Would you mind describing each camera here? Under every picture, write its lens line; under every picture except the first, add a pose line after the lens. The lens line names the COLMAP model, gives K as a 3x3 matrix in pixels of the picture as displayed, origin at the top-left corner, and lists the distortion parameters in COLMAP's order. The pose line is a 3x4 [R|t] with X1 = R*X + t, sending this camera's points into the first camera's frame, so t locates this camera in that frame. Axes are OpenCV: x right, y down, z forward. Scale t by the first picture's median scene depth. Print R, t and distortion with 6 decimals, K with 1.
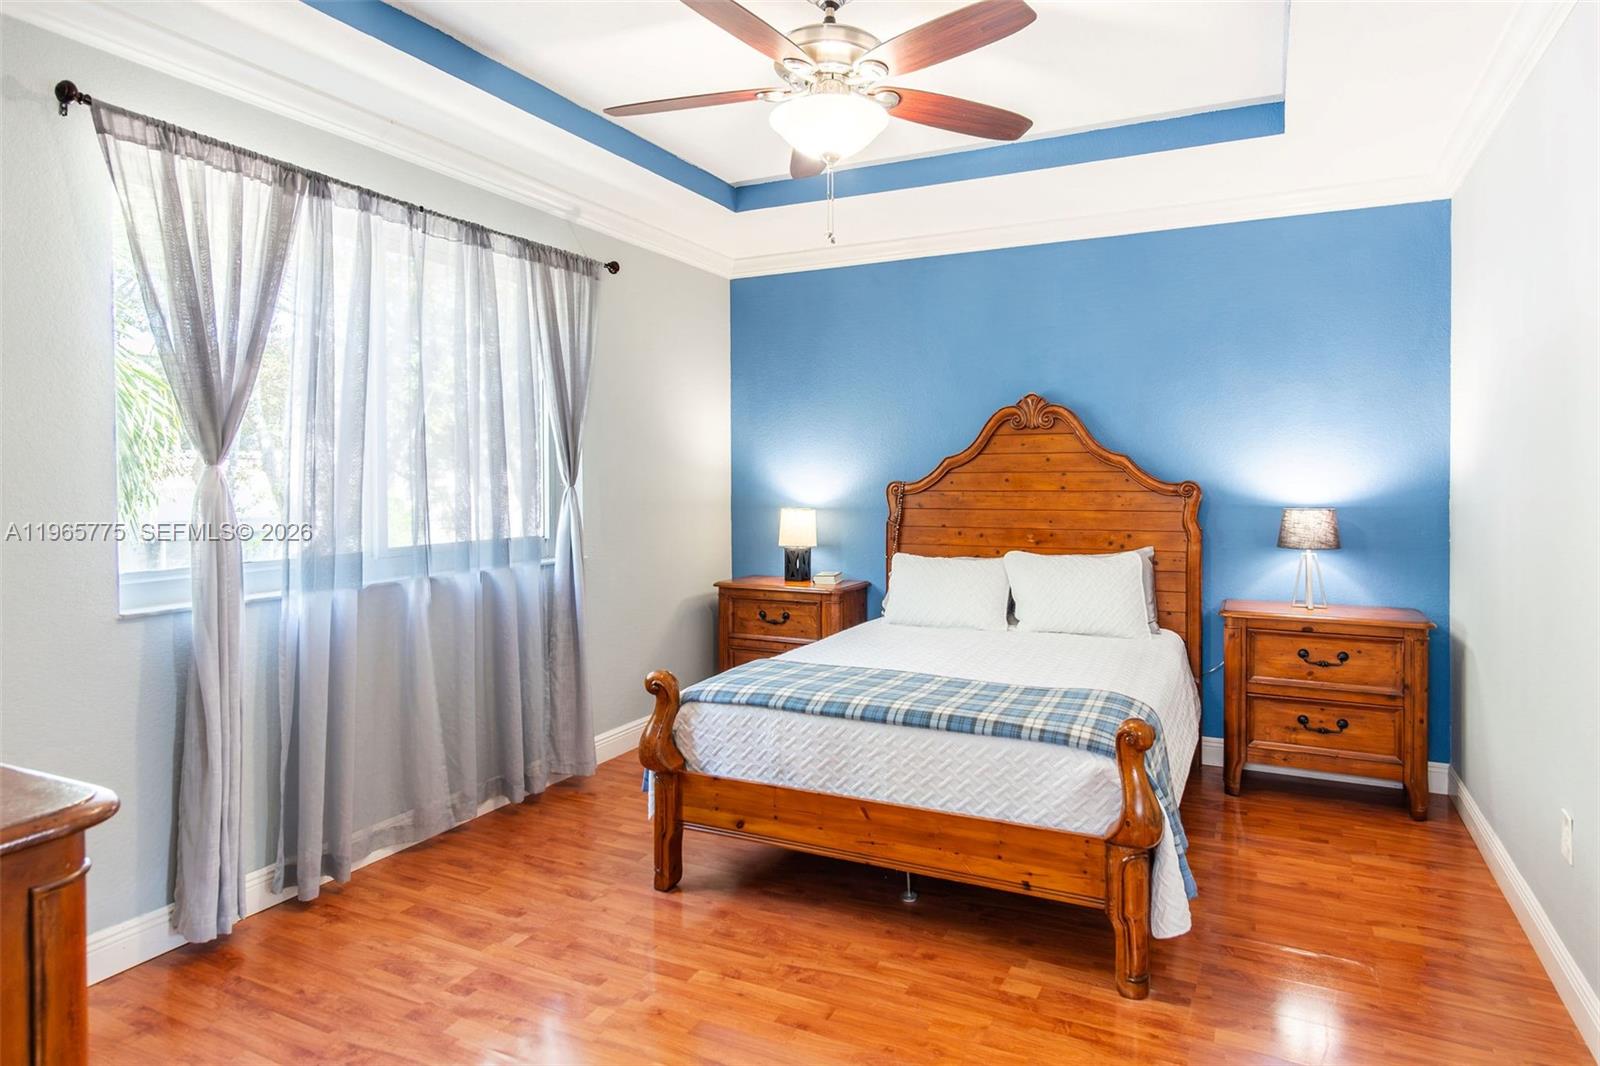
lens RADIAL K [[875.3, 0, 820.6], [0, 875.3, 489.3], [0, 0, 1]] dist [0.004898, 0.004221]
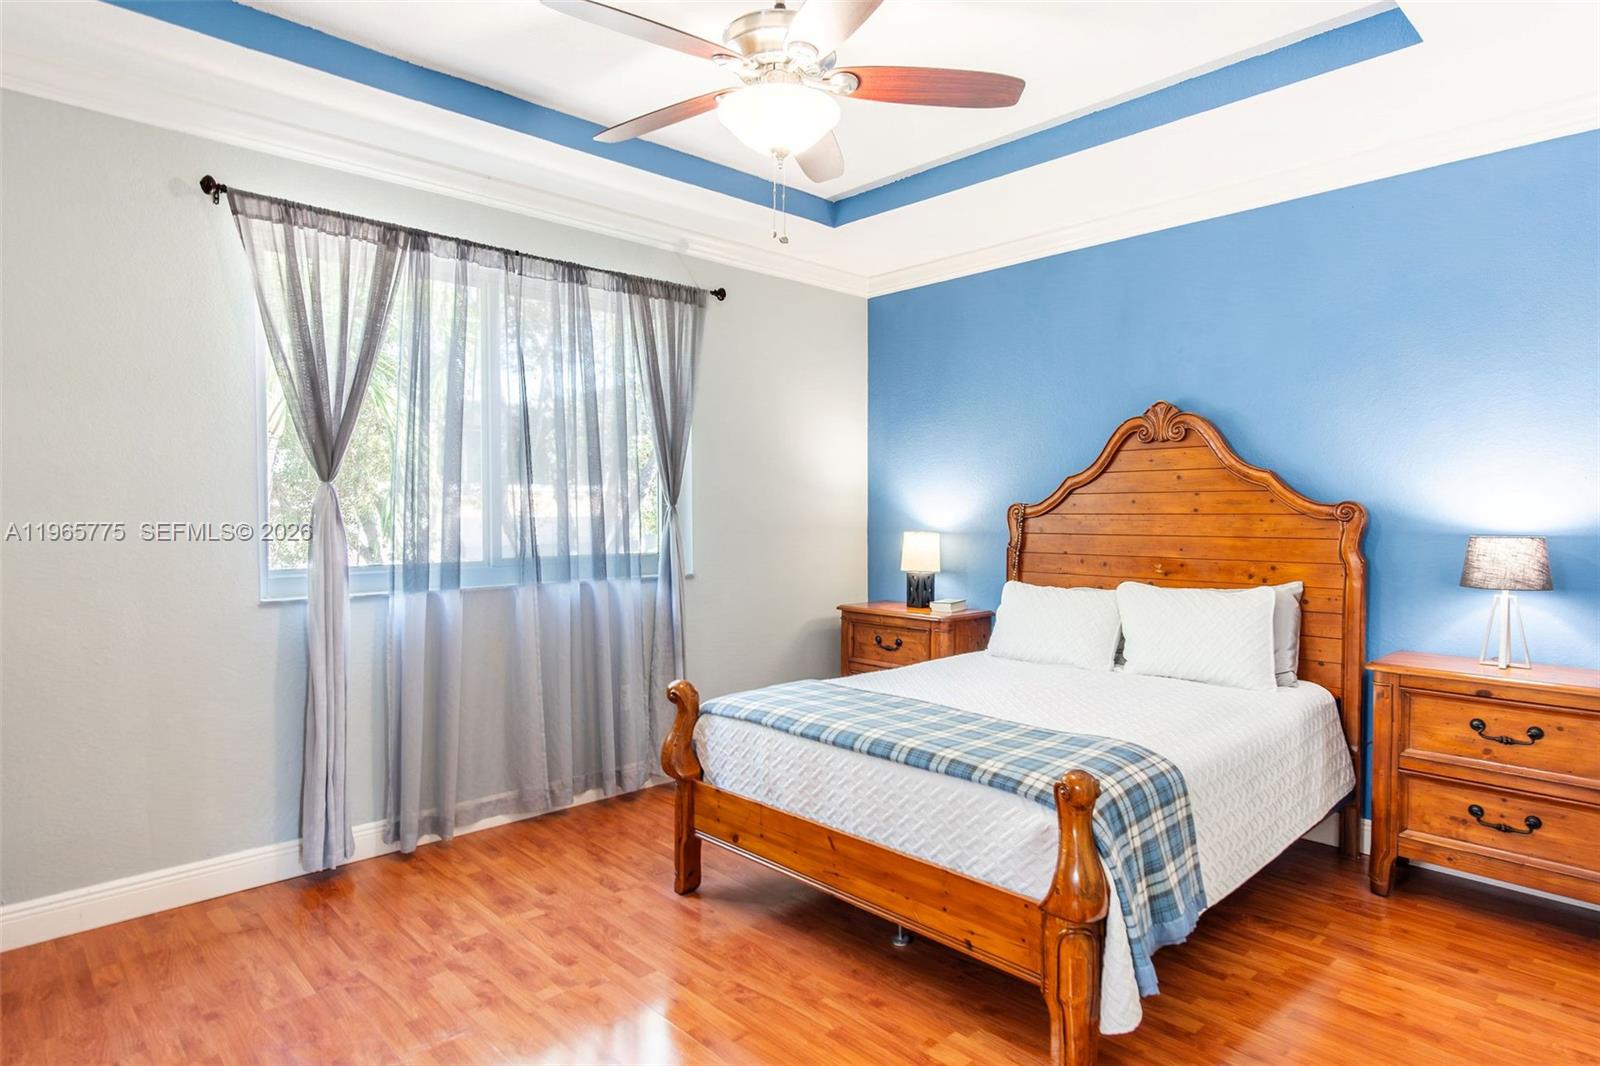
lens RADIAL K [[875.3, 0, 792.3], [0, 875.3, 535.5], [0, 0, 1]] dist [0.004898, 0.004221]
pose [[0.936588, 0.015211, -0.350103, 0.270287], [-0.009834, 0.999805, 0.017131, 0.015886], [0.350295, -0.012602, 0.936554, 0.077680]]
